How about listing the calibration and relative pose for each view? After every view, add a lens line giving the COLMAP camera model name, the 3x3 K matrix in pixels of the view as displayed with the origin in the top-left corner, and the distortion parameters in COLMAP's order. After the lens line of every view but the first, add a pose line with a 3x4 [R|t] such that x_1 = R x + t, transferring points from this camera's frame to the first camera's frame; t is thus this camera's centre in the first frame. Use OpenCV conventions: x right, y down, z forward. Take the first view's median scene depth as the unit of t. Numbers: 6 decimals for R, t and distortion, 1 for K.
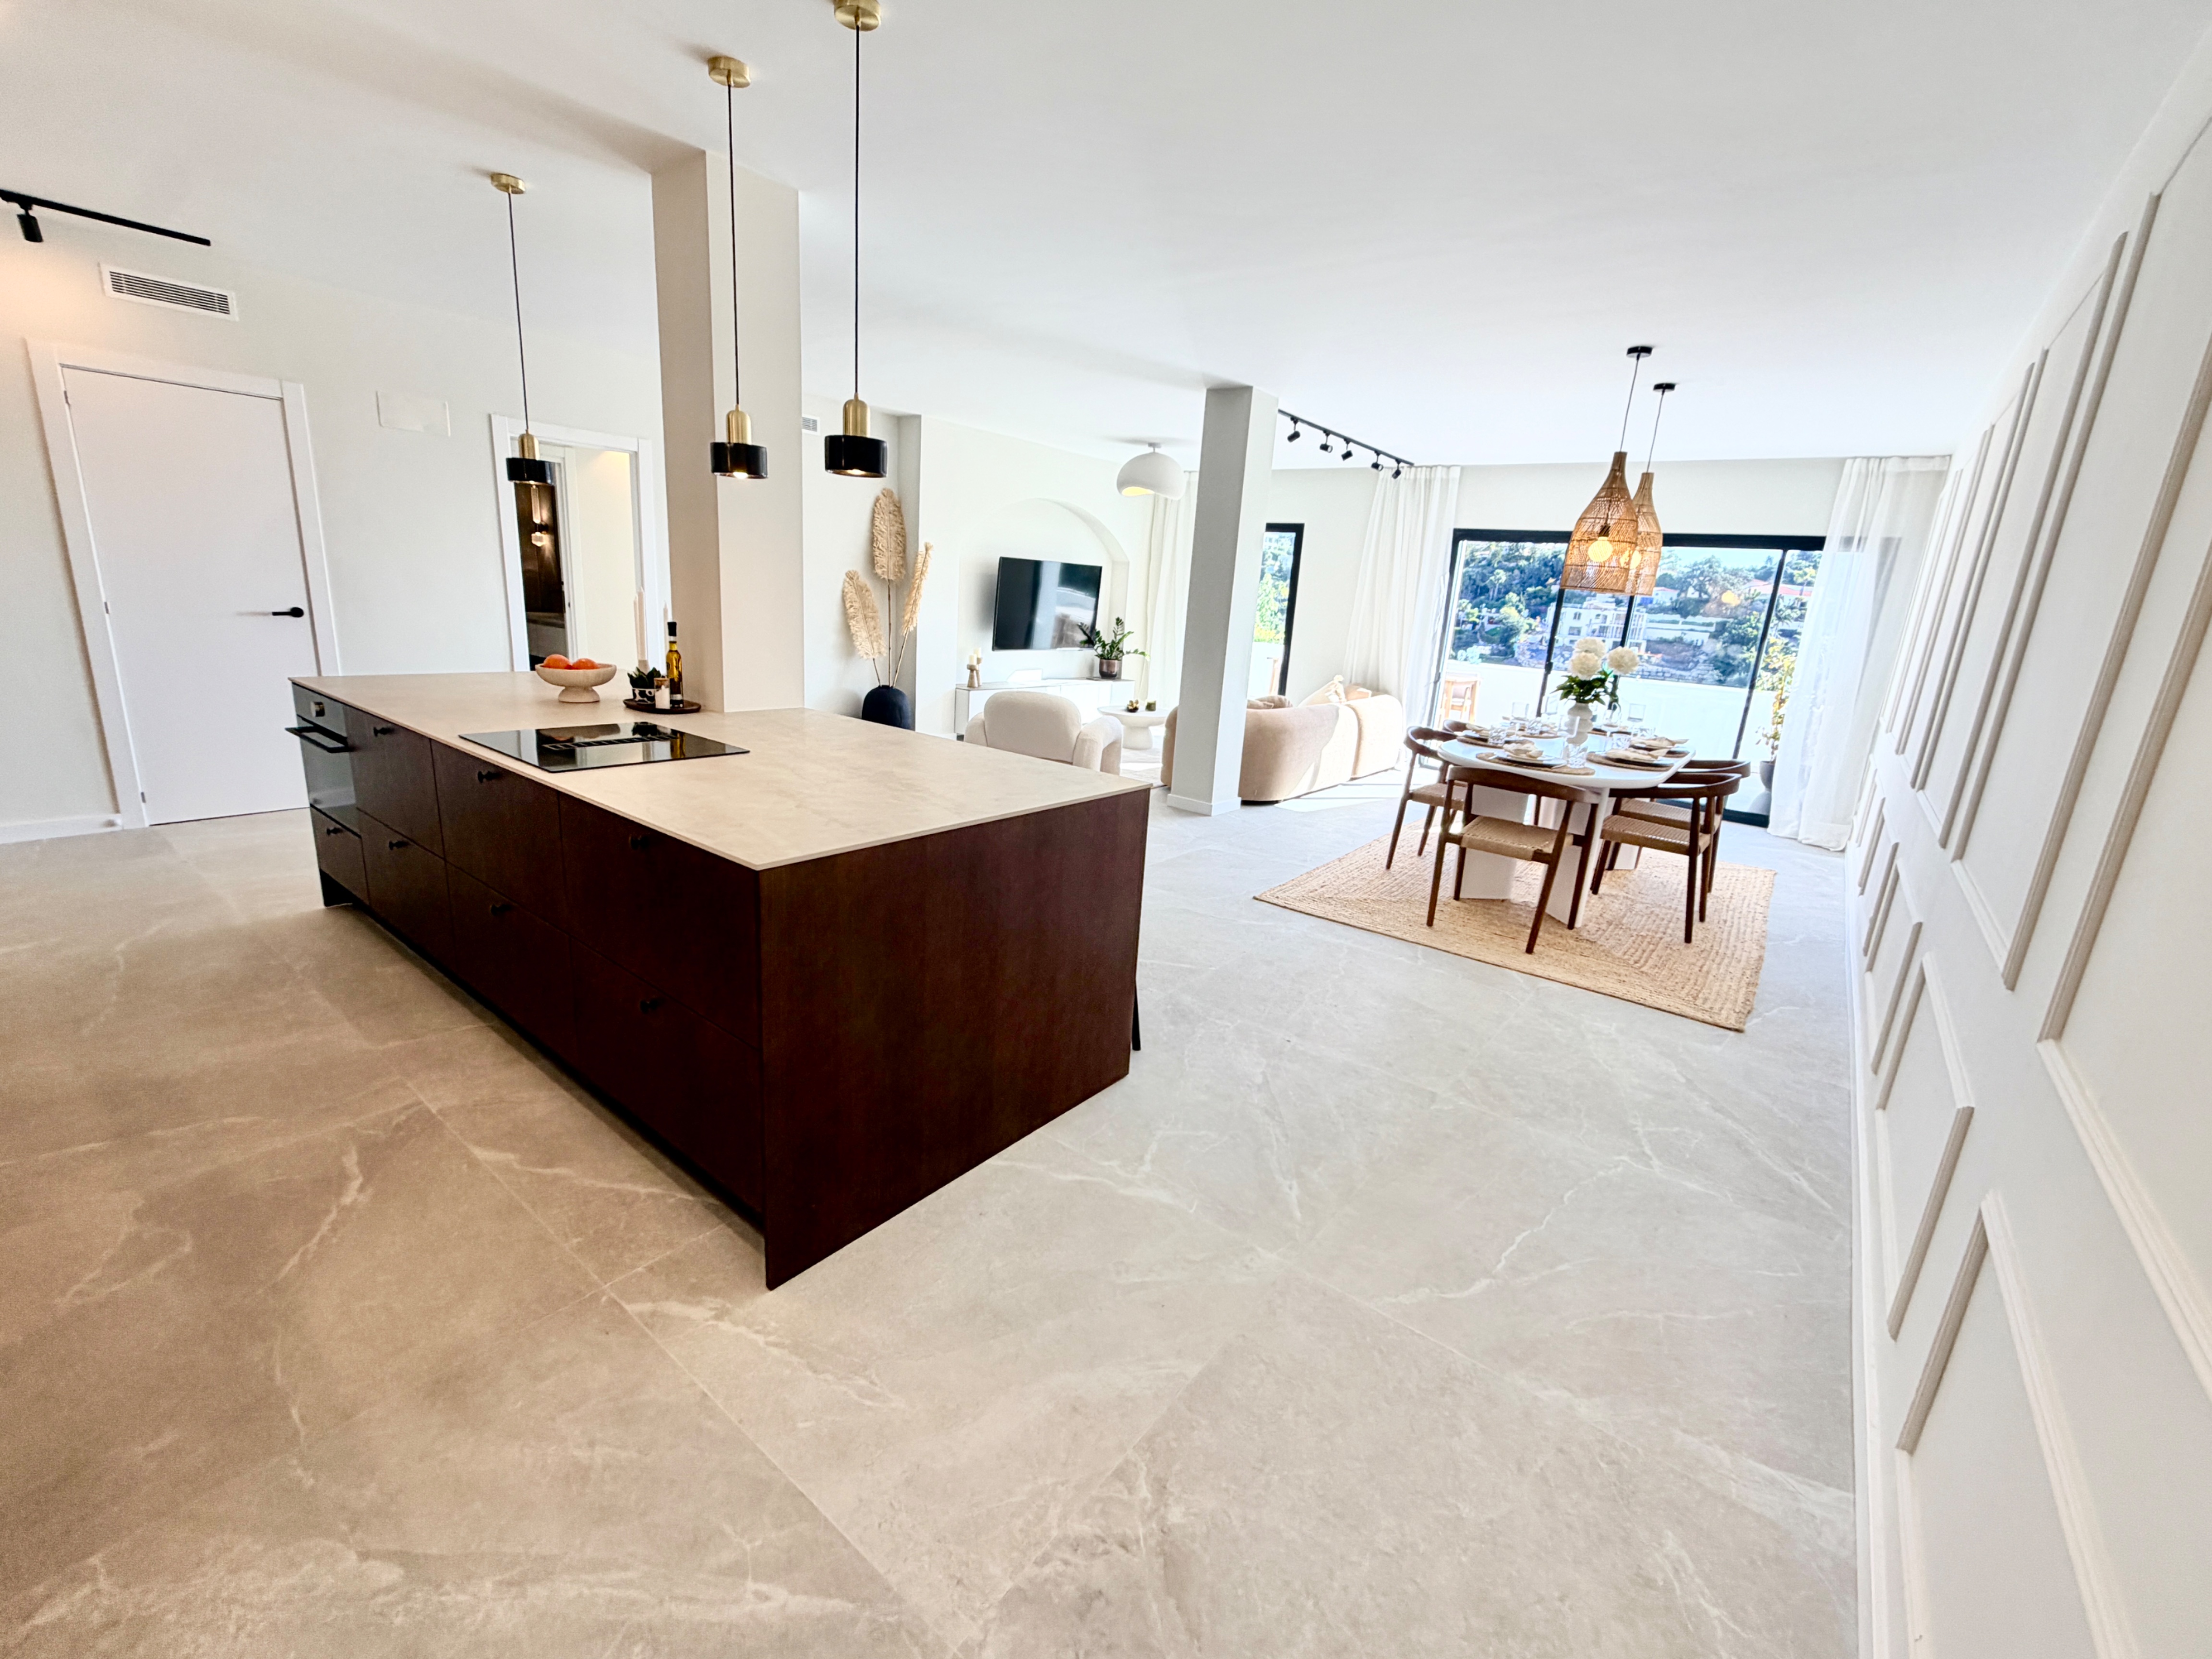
lens RADIAL K [[950.7, 0, 1106.0], [0, 950.7, 829.5], [0, 0, 1]] dist [0.001234, 0.000174]
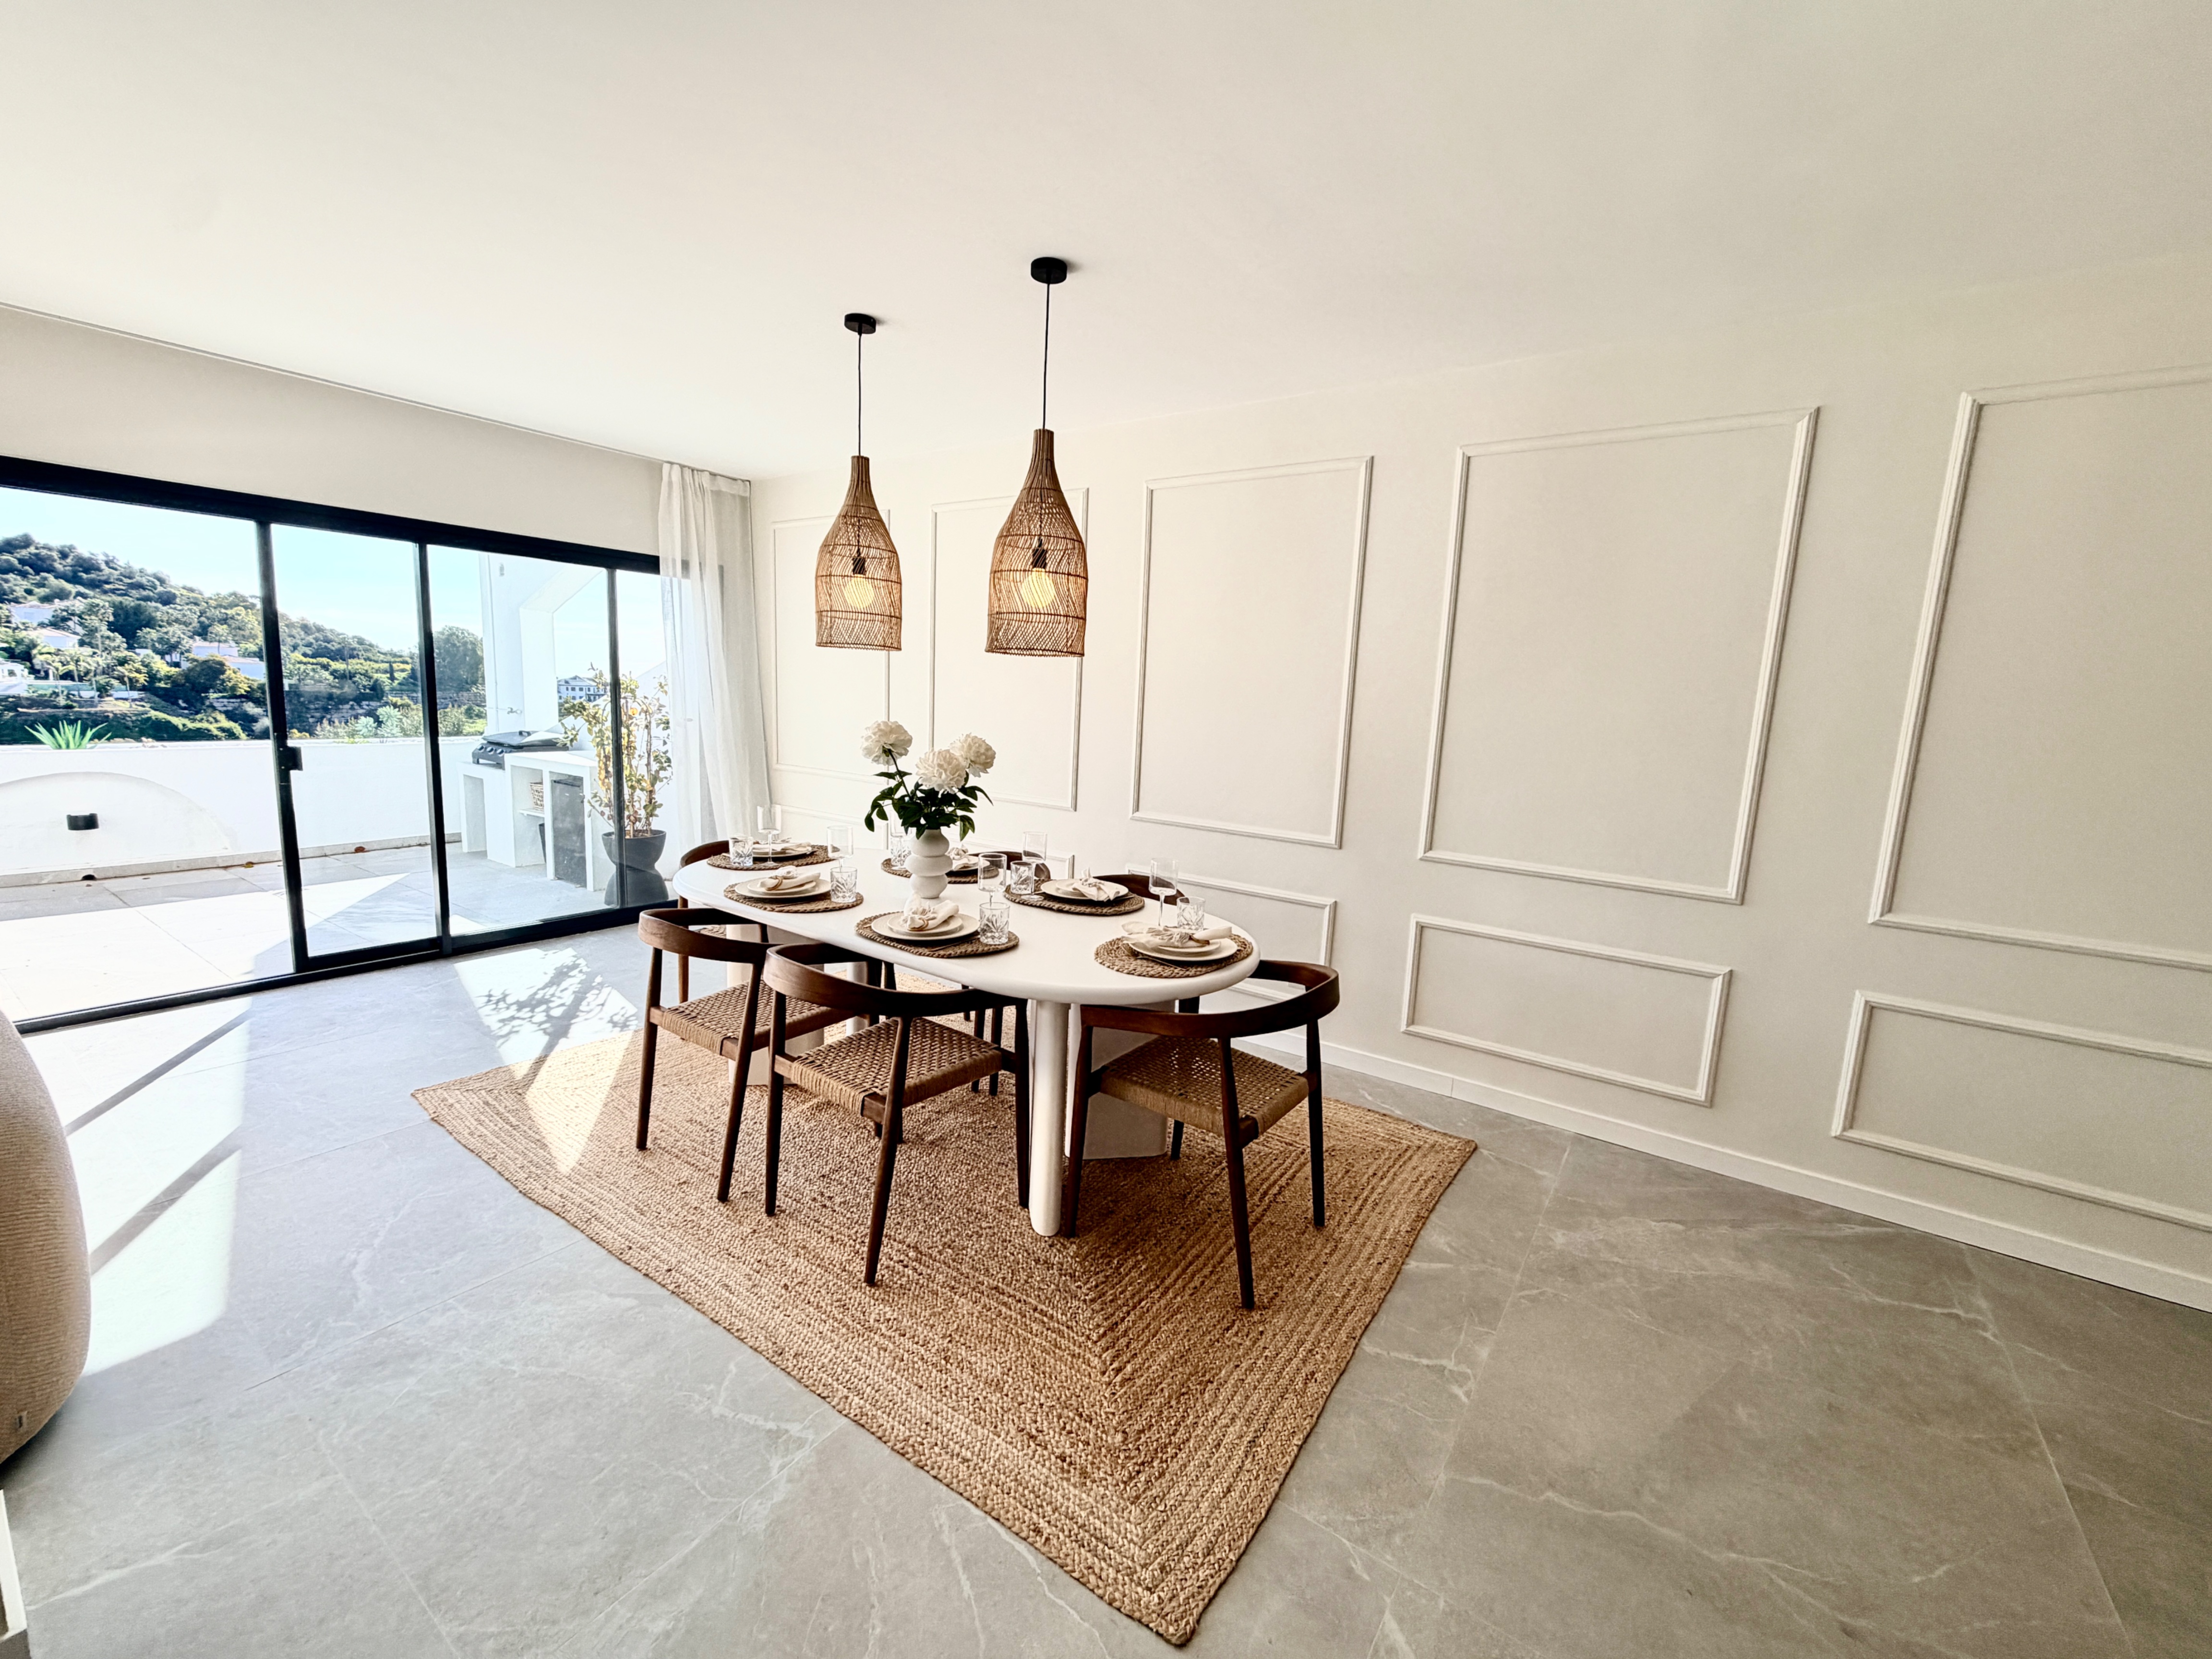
lens RADIAL K [[901.3, 0, 1106.0], [0, 901.3, 829.5], [0, 0, 1]] dist [-0.000780, -0.000192]
pose [[-0.040789, -0.220735, 0.974480, -0.077491], [0.201348, 0.953468, 0.224404, -0.259774], [-0.978670, 0.205363, 0.005554, 0.958328]]
